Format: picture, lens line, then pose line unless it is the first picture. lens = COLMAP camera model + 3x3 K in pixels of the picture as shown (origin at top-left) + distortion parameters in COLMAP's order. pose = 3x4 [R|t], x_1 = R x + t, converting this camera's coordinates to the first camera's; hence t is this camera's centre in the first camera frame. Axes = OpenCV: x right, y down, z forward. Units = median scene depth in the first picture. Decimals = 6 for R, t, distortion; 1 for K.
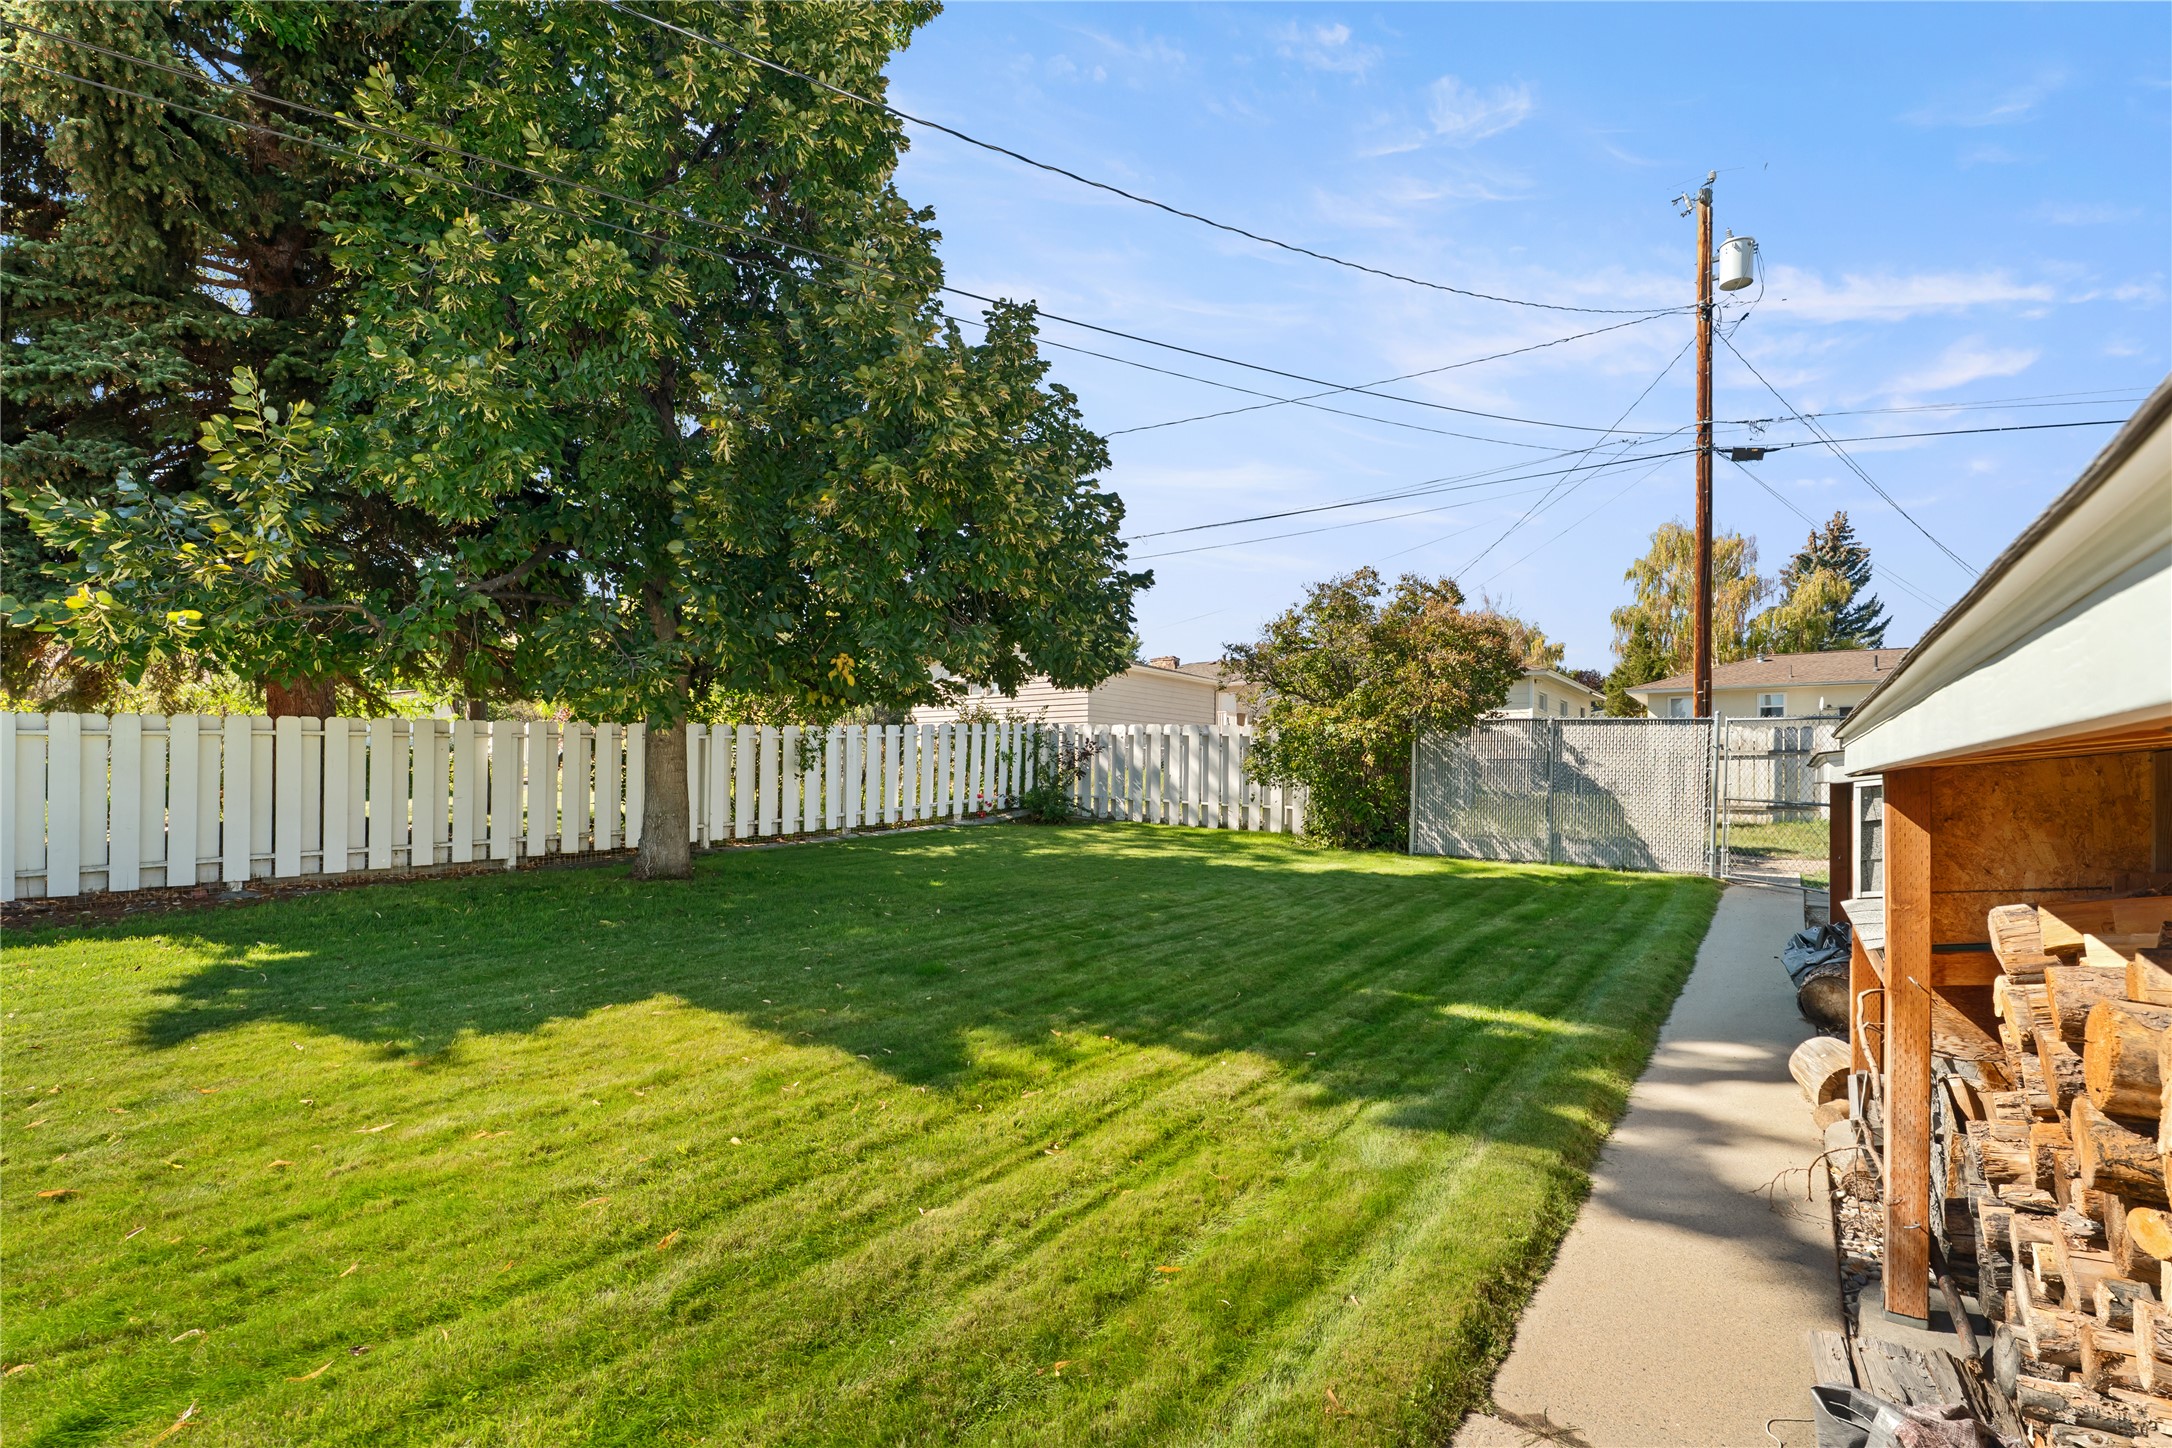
lens RADIAL K [[1001.3, 0, 1076.3], [0, 1001.3, 780.2], [0, 0, 1]] dist [0.001415, 0.000275]
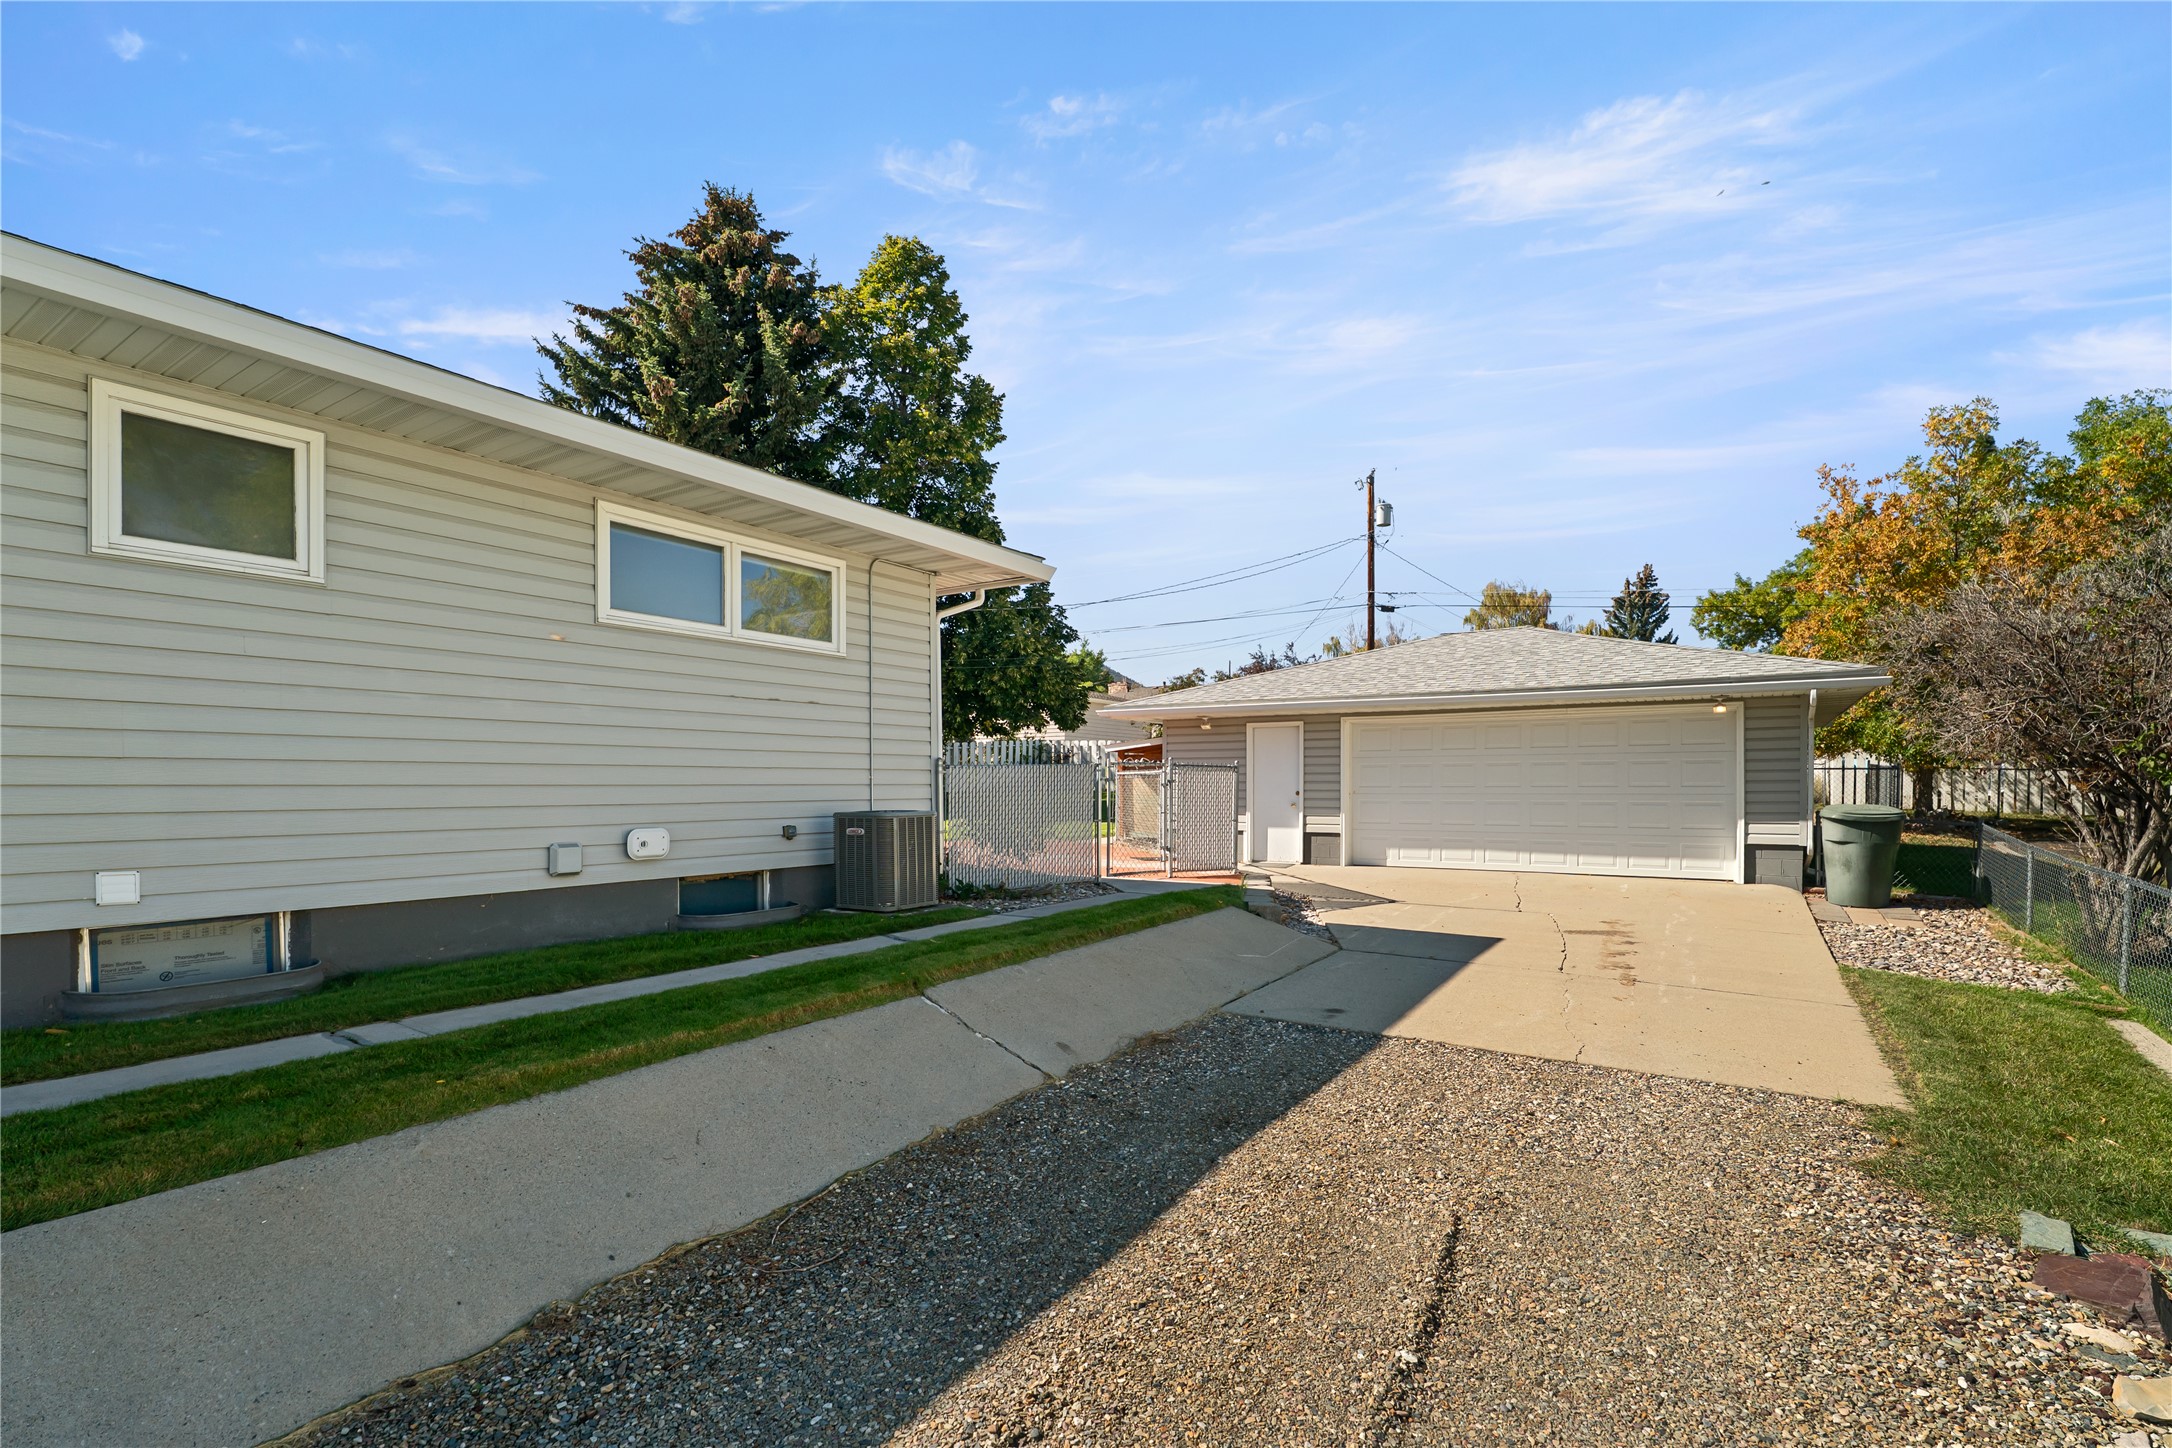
lens RADIAL K [[1001.3, 0, 1076.3], [0, 1001.3, 780.2], [0, 0, 1]] dist [0.001415, 0.000275]
pose [[0.999488, -0.005618, 0.031489, -0.037782], [0.005725, 0.999978, -0.003300, 0.030383], [-0.031470, 0.003479, 0.999499, -1.039595]]
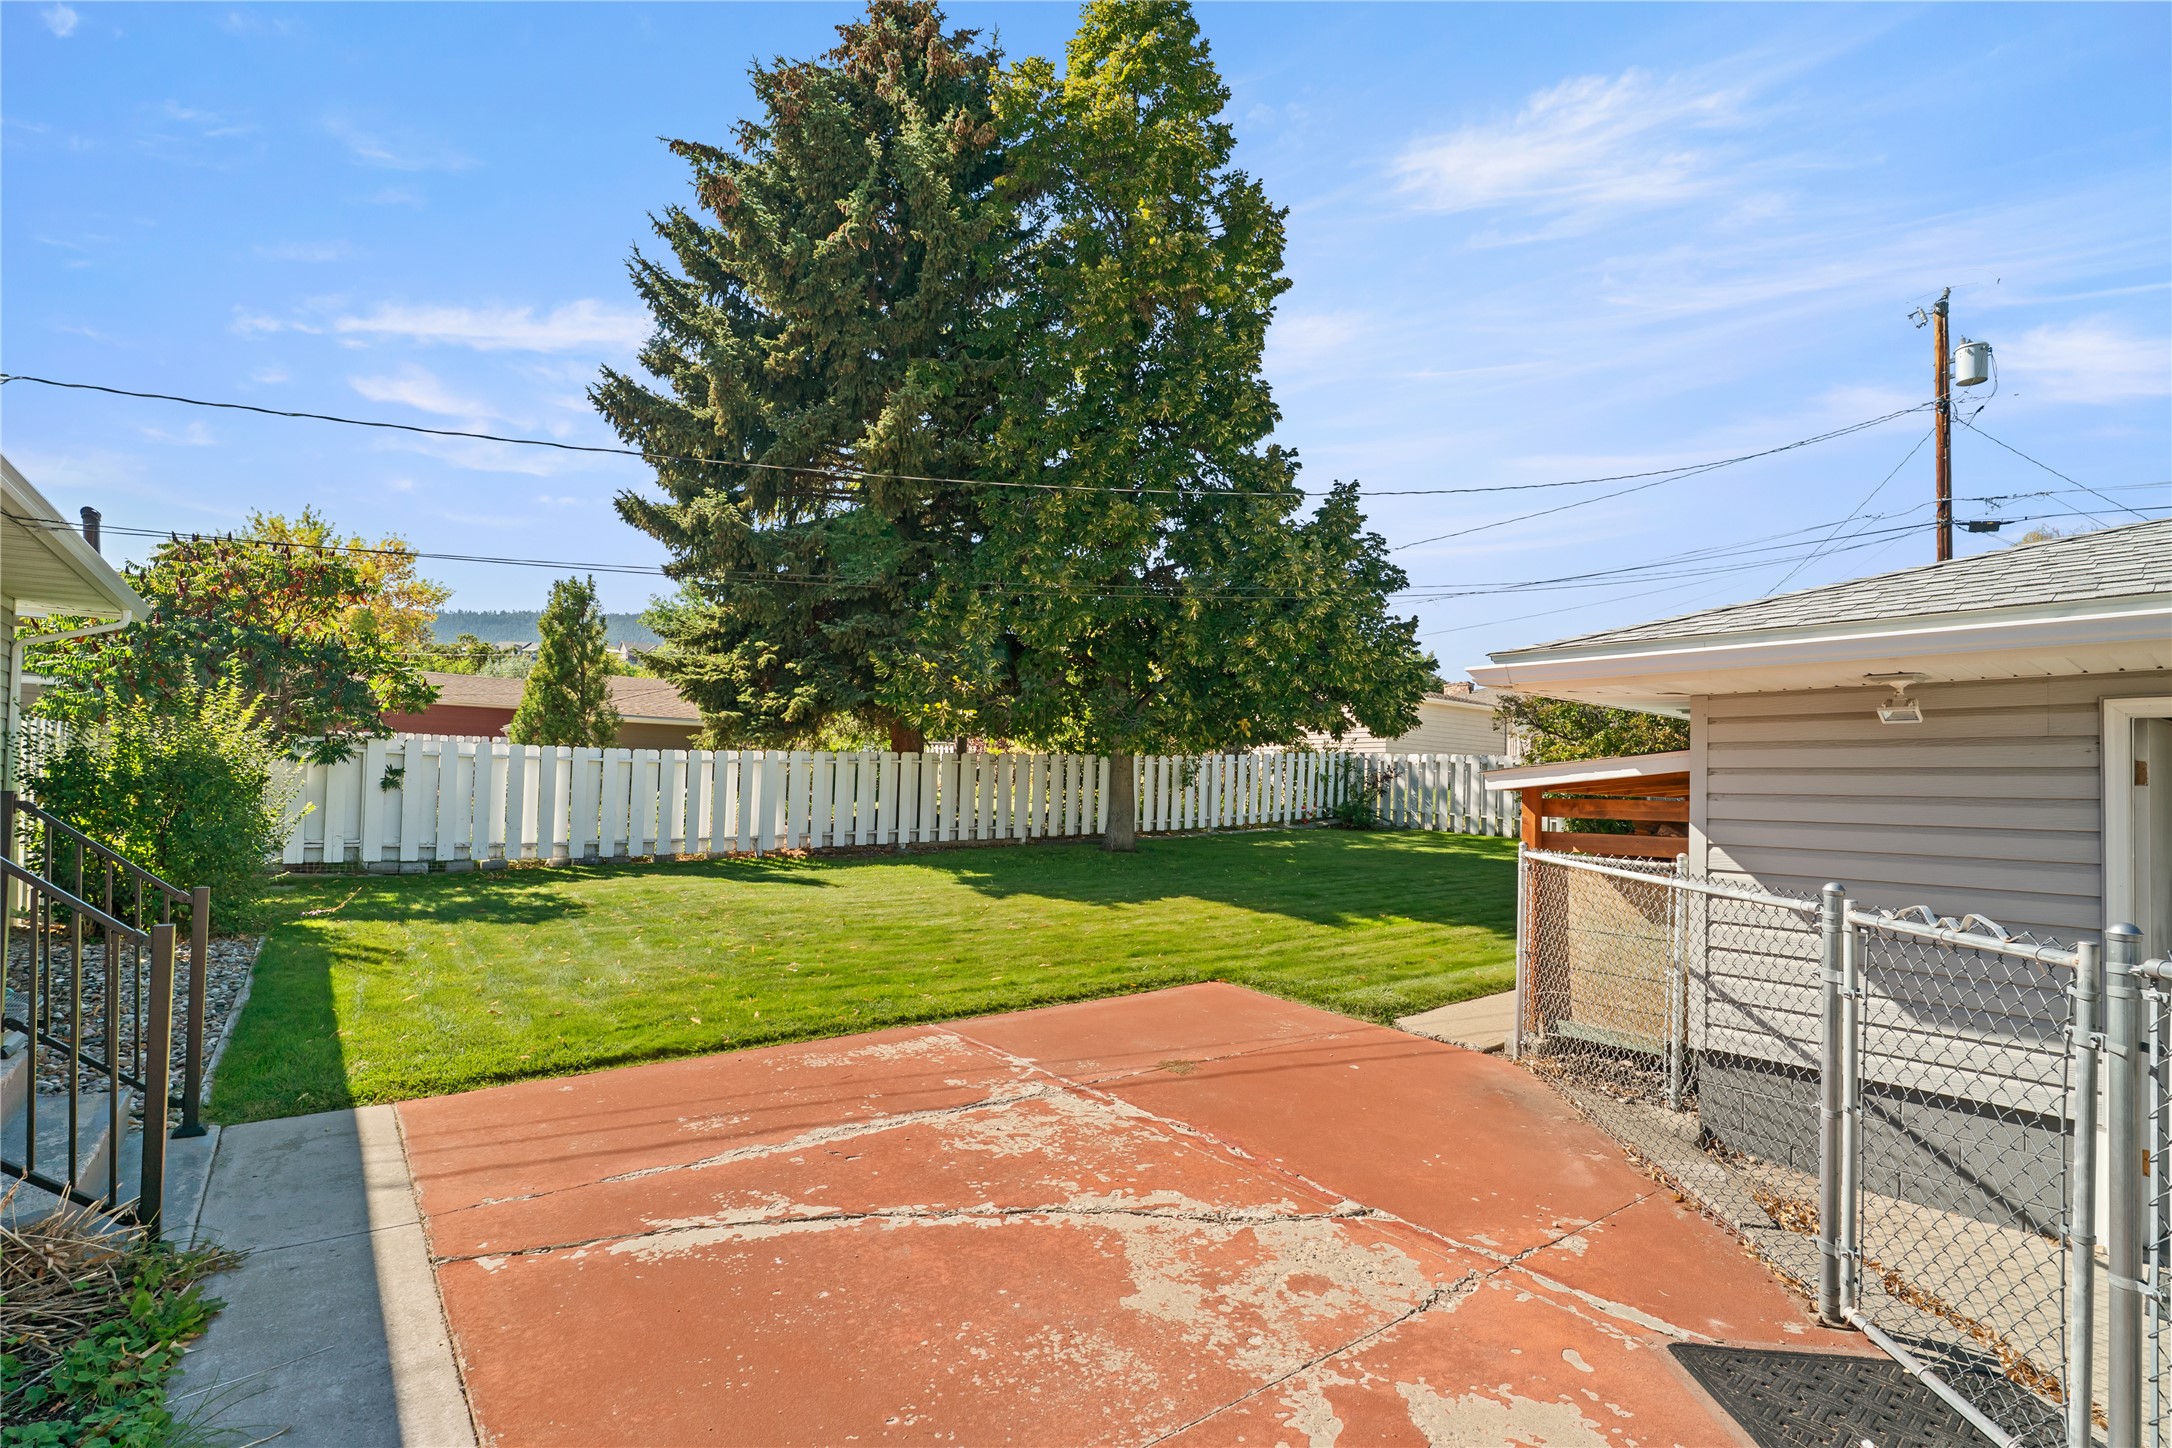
lens RADIAL K [[986.3, 0, 1074.0], [0, 986.3, 755.9], [0, 0, 1]] dist [-0.005998, -0.000139]
pose [[0.958569, 0.006280, -0.284792, -0.017214], [-0.017421, 0.999178, -0.036602, 0.001118], [0.284328, 0.040047, 0.957890, -0.380449]]
